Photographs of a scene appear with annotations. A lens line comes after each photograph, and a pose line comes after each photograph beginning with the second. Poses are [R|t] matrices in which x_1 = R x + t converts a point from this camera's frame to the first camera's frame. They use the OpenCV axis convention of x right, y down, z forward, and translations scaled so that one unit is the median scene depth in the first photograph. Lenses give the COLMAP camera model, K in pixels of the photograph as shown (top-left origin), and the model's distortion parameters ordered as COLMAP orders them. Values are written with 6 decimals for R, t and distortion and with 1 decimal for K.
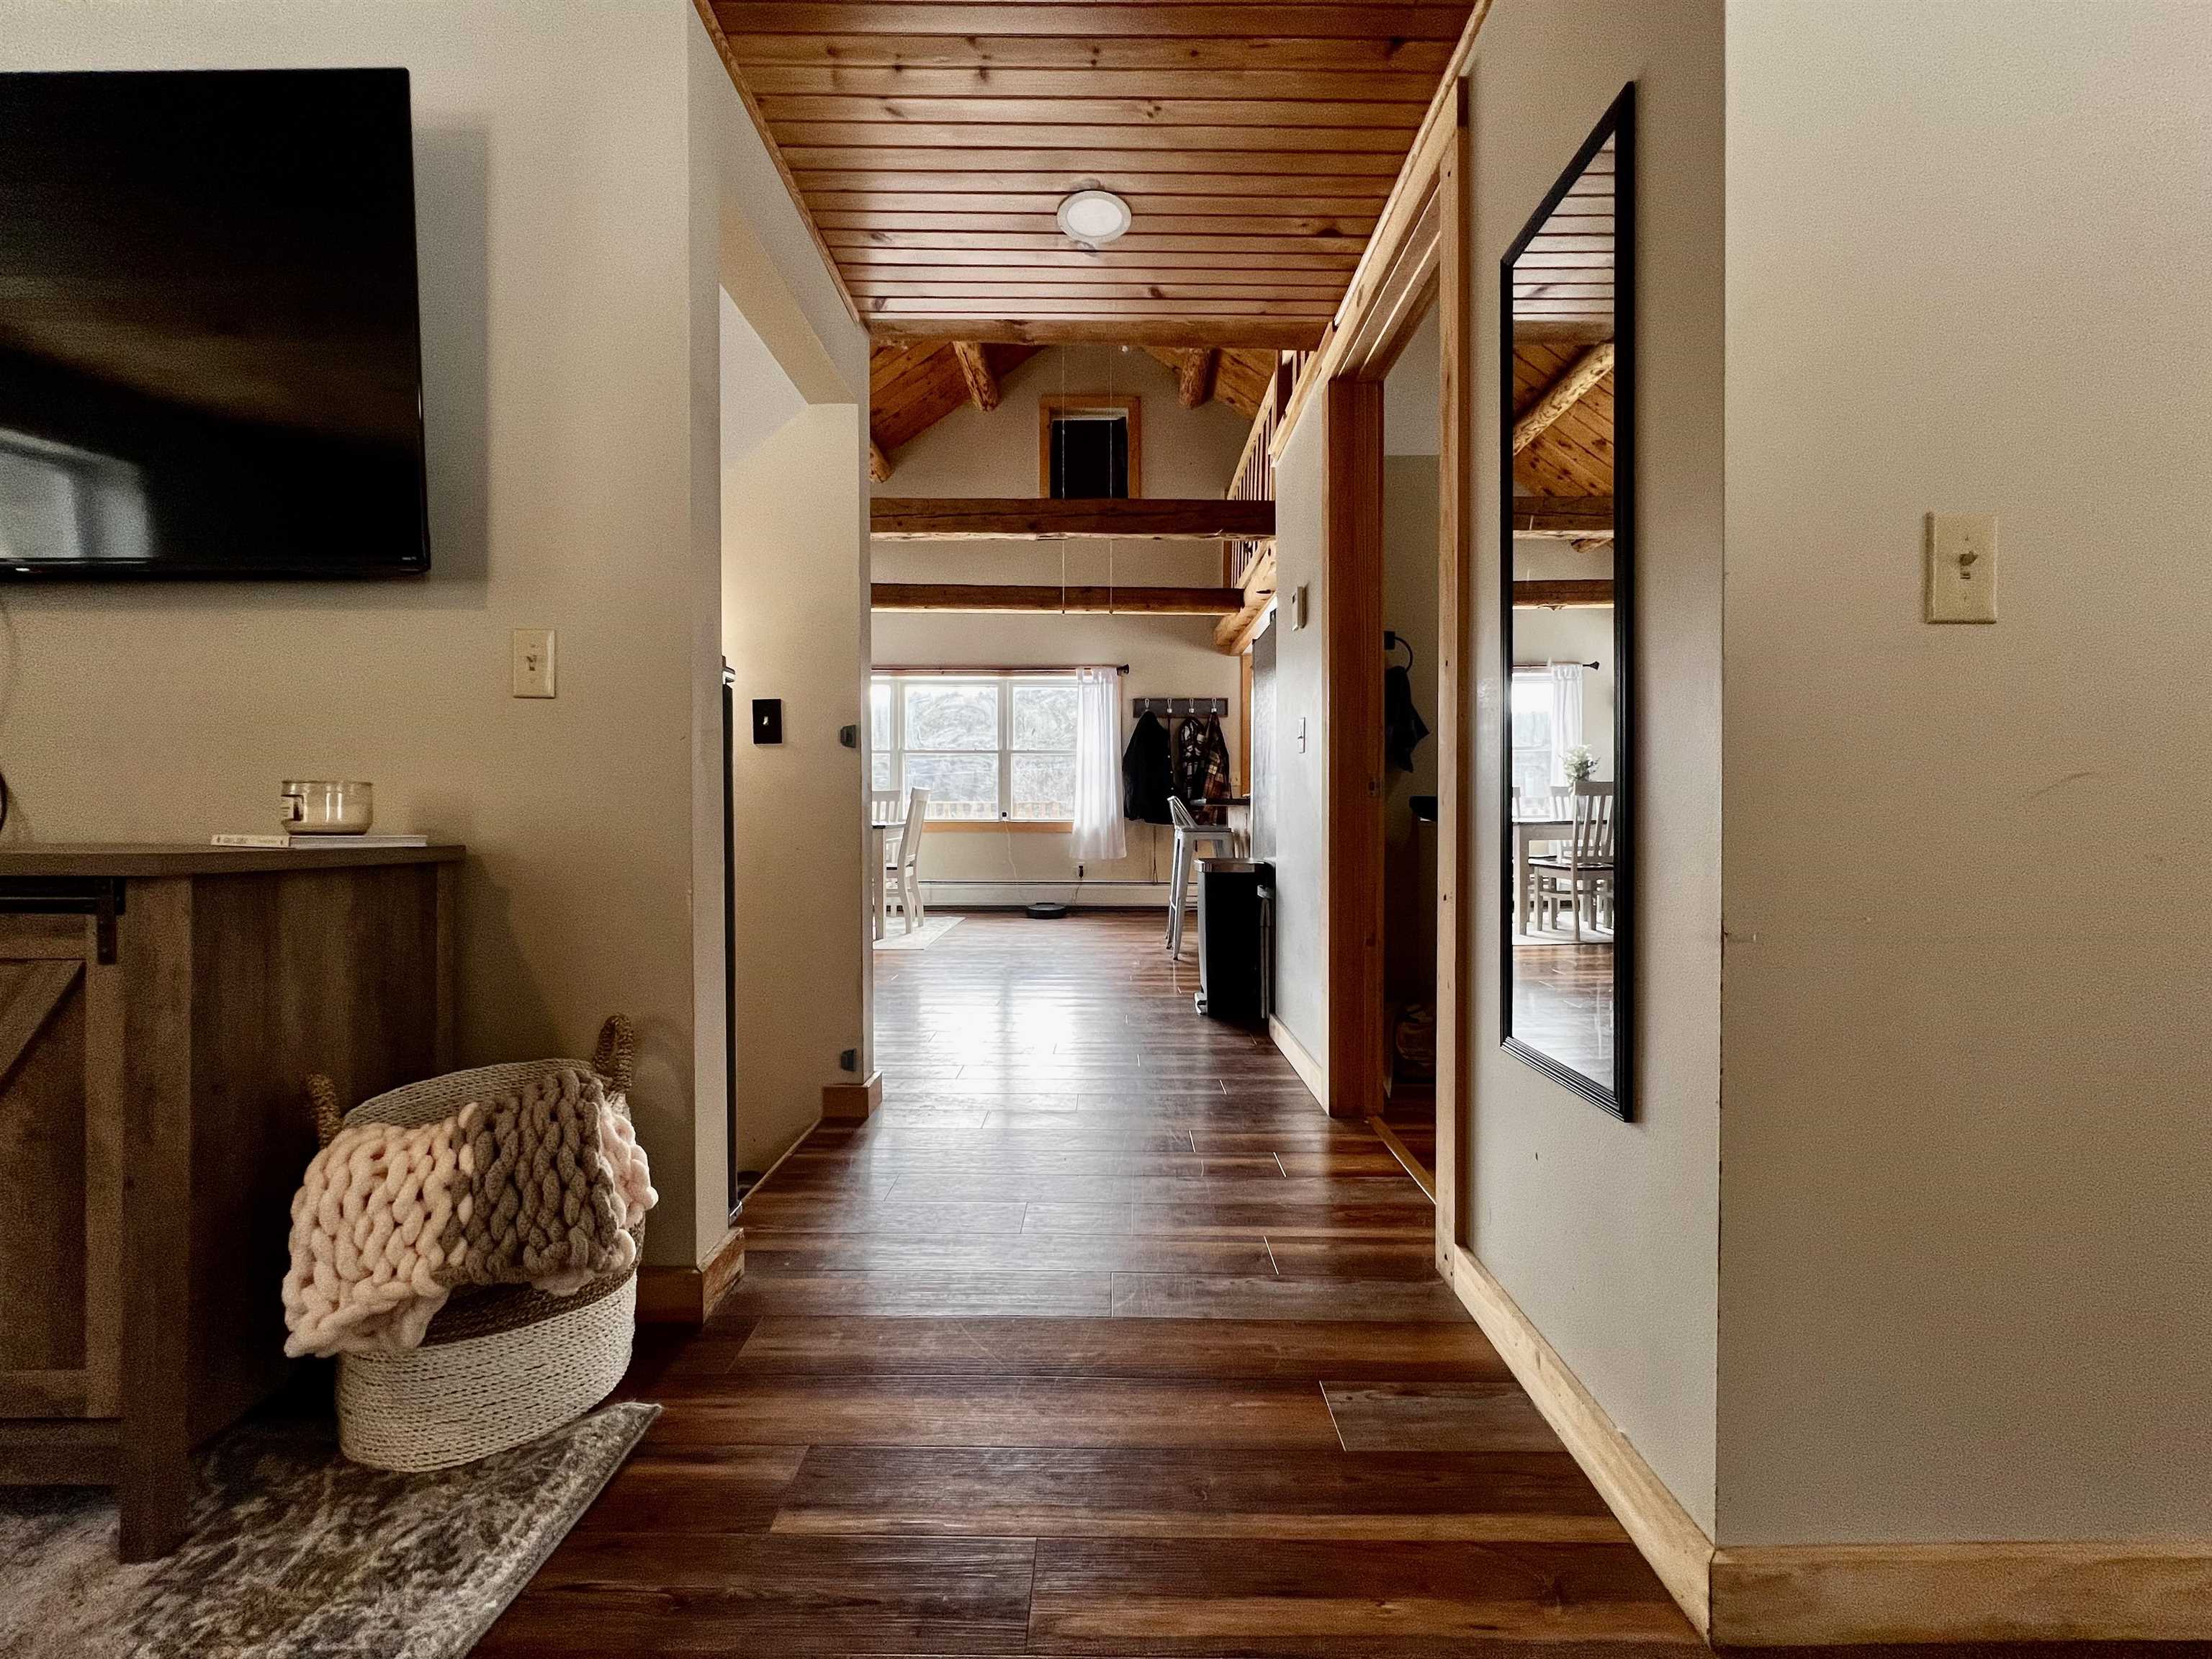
lens RADIAL K [[885.8, 0, 1102.7], [0, 885.8, 826.9], [0, 0, 1]] dist [-0.004462, 0.000862]
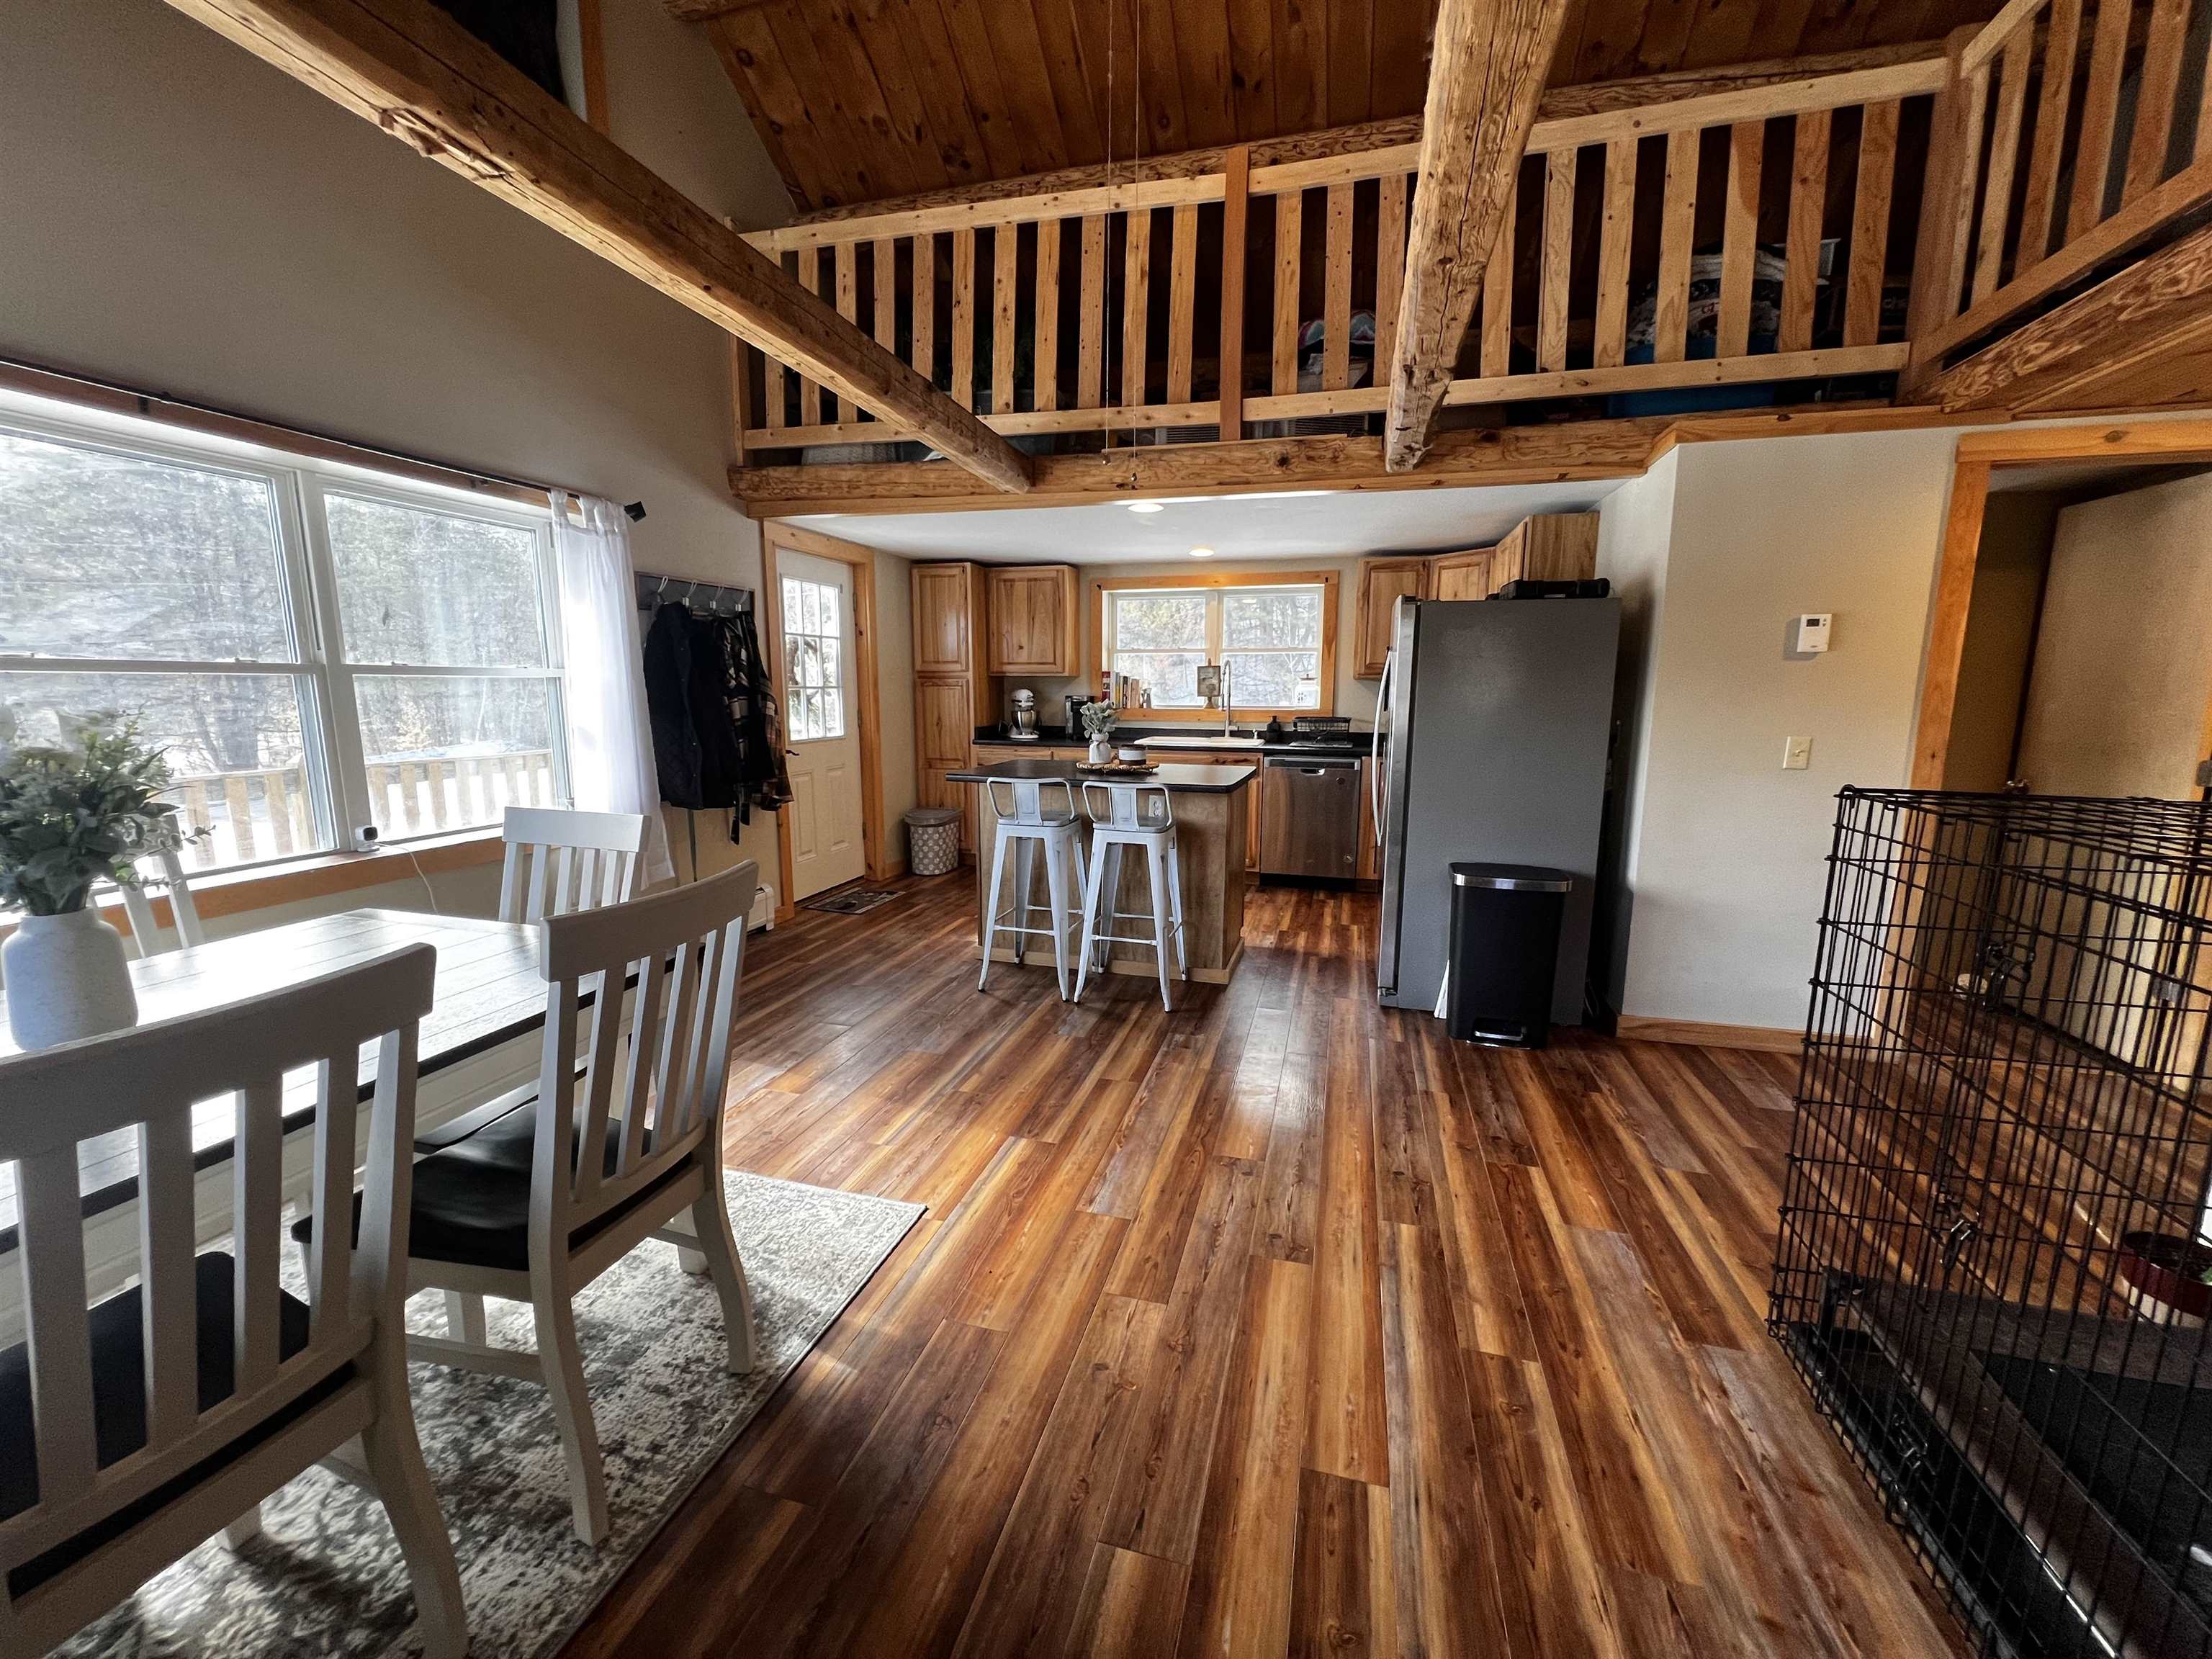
lens RADIAL K [[885.7, 0, 1101.8], [0, 885.7, 826.2], [0, 0, 1]] dist [-0.001377, 0.000039]
pose [[0.260497, -0.153655, 0.953169, -1.328973], [0.011746, 0.987686, 0.156009, -0.249696], [-0.965403, -0.029444, 0.259094, 1.974880]]
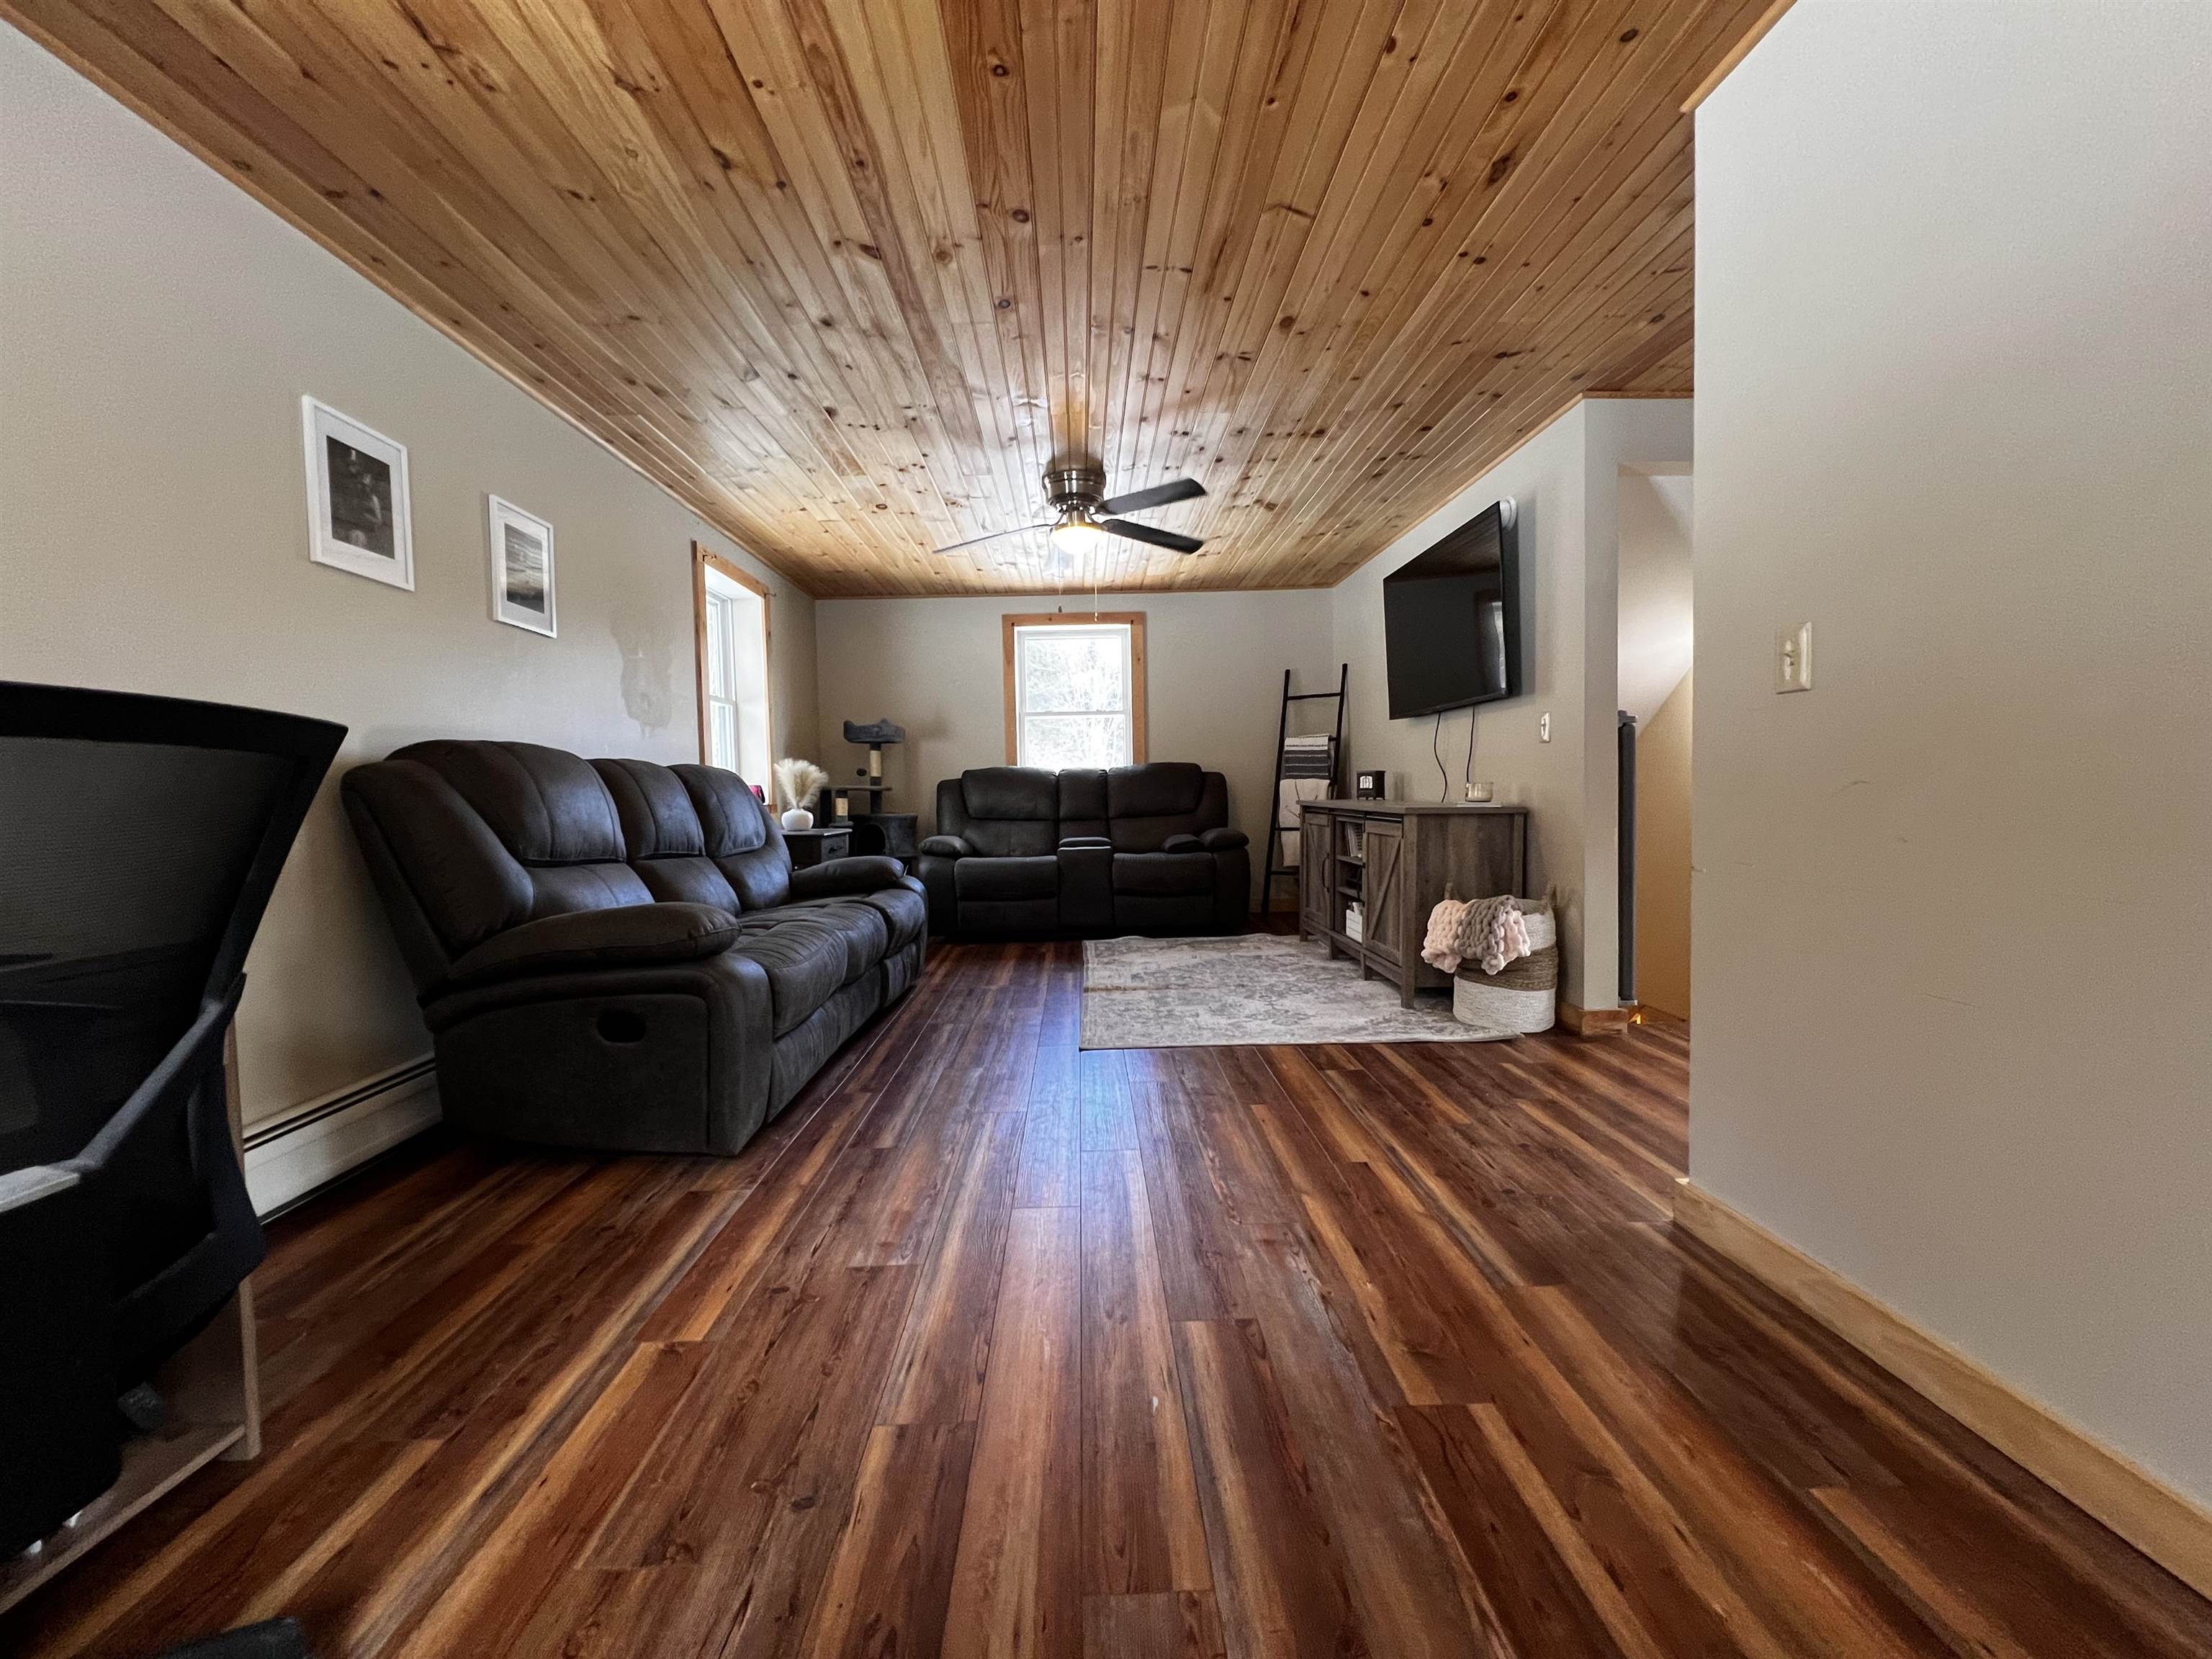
lens RADIAL K [[885.7, 0, 1108.4], [0, 885.7, 828.2], [0, 0, 1]] dist [-0.001377, 0.000039]
pose [[0.044207, 0.045168, -0.998001, 1.059419], [0.006607, 0.998942, 0.045503, -0.024970], [0.999001, -0.008606, 0.043862, -0.148508]]
